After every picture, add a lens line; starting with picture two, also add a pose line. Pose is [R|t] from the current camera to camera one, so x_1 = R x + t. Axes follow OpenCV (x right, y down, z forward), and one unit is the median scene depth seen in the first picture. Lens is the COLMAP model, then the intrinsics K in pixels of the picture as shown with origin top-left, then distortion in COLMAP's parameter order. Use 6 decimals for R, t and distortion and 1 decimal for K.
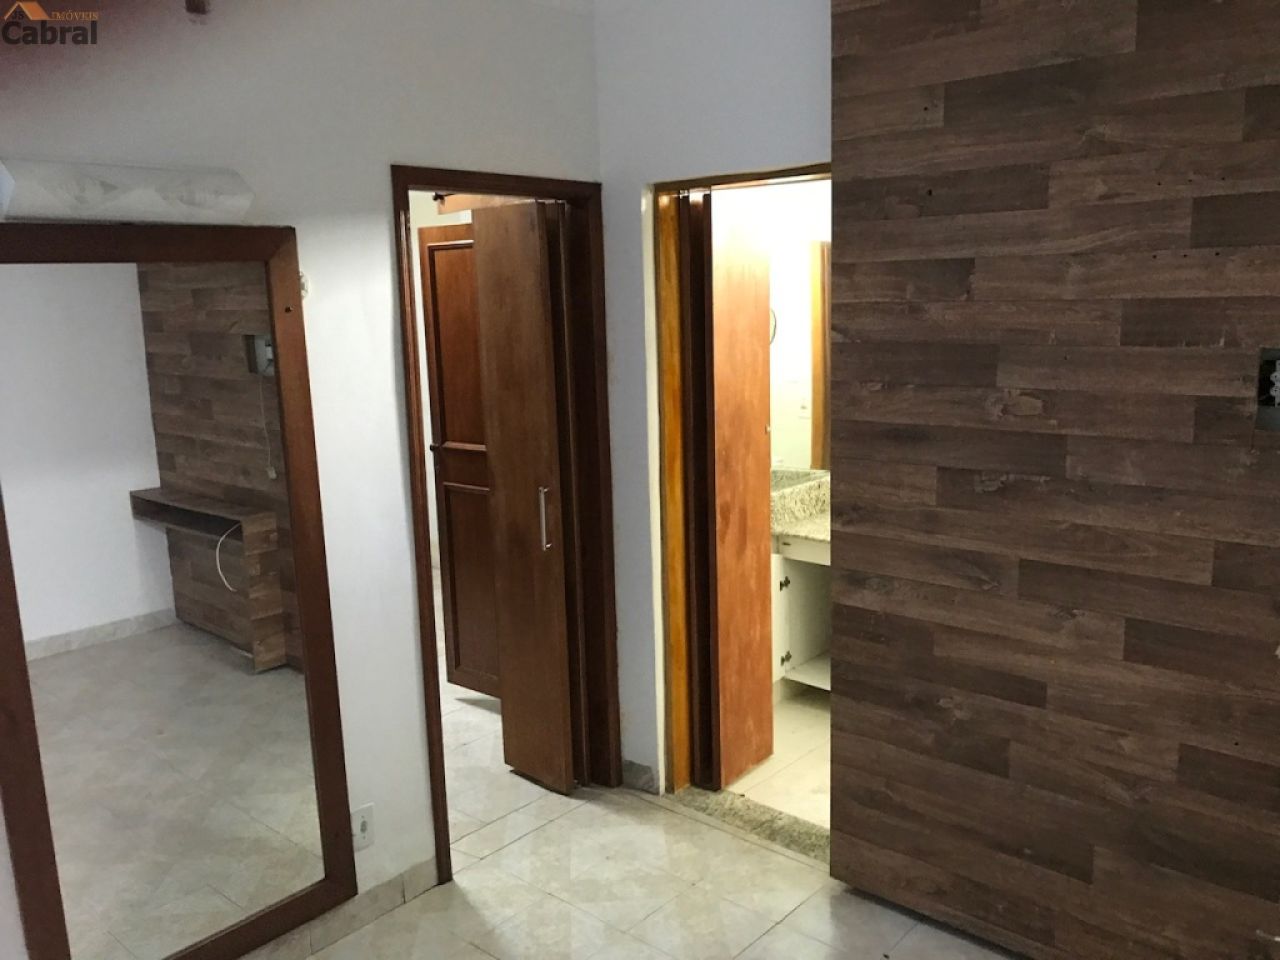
lens RADIAL K [[1067.4, 0, 627.5], [0, 1067.4, 472.6], [0, 0, 1]] dist [0.043293, -0.047472]
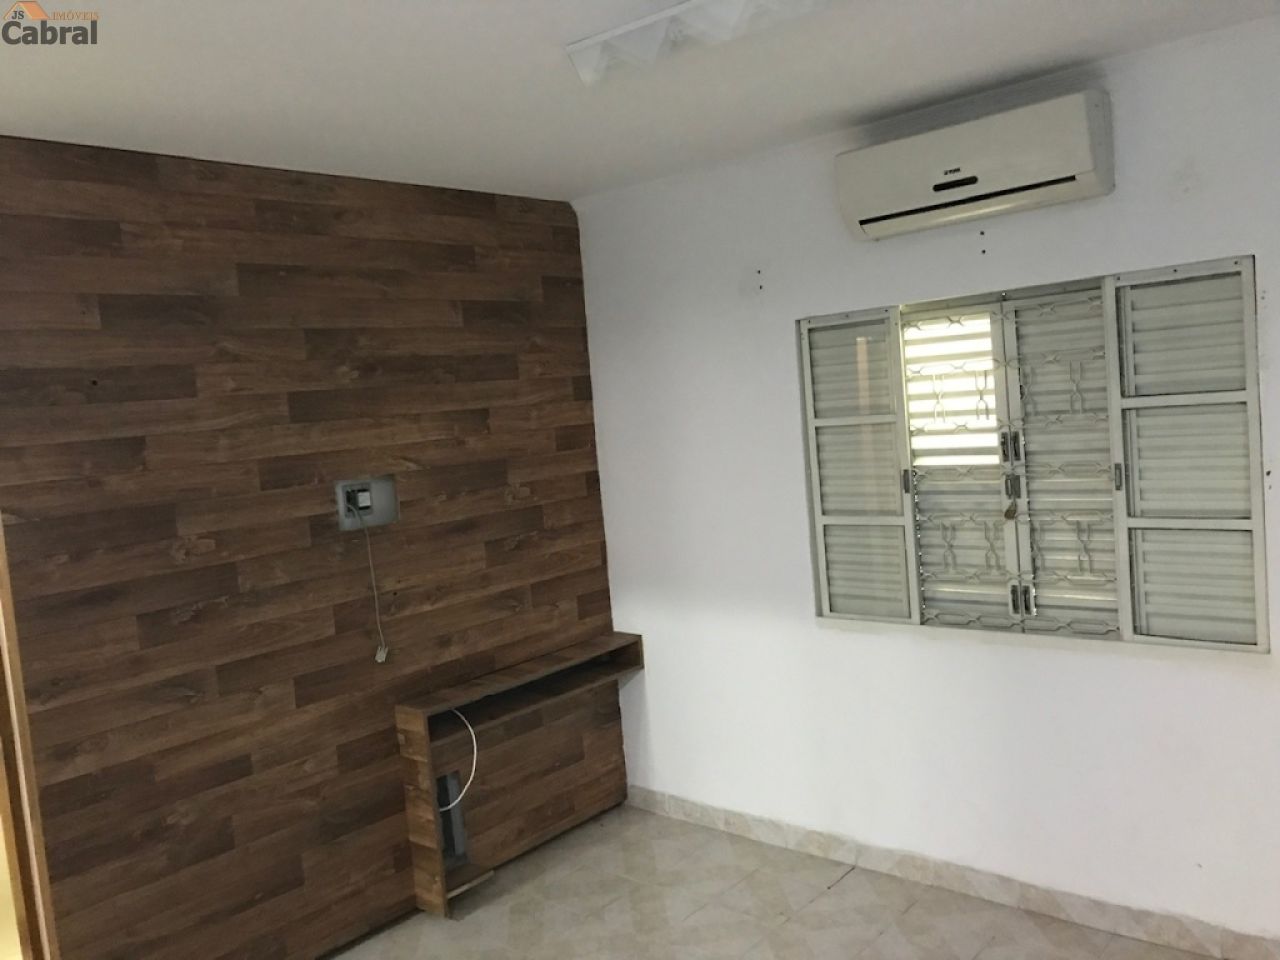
lens RADIAL K [[1067.4, 0, 641.9], [0, 1067.4, 479.5], [0, 0, 1]] dist [0.043293, -0.047472]
pose [[-0.012413, -0.045156, 0.998903, -0.910787], [0.259634, 0.964571, 0.046830, -0.062317], [-0.965627, 0.259930, -0.000249, 0.465139]]
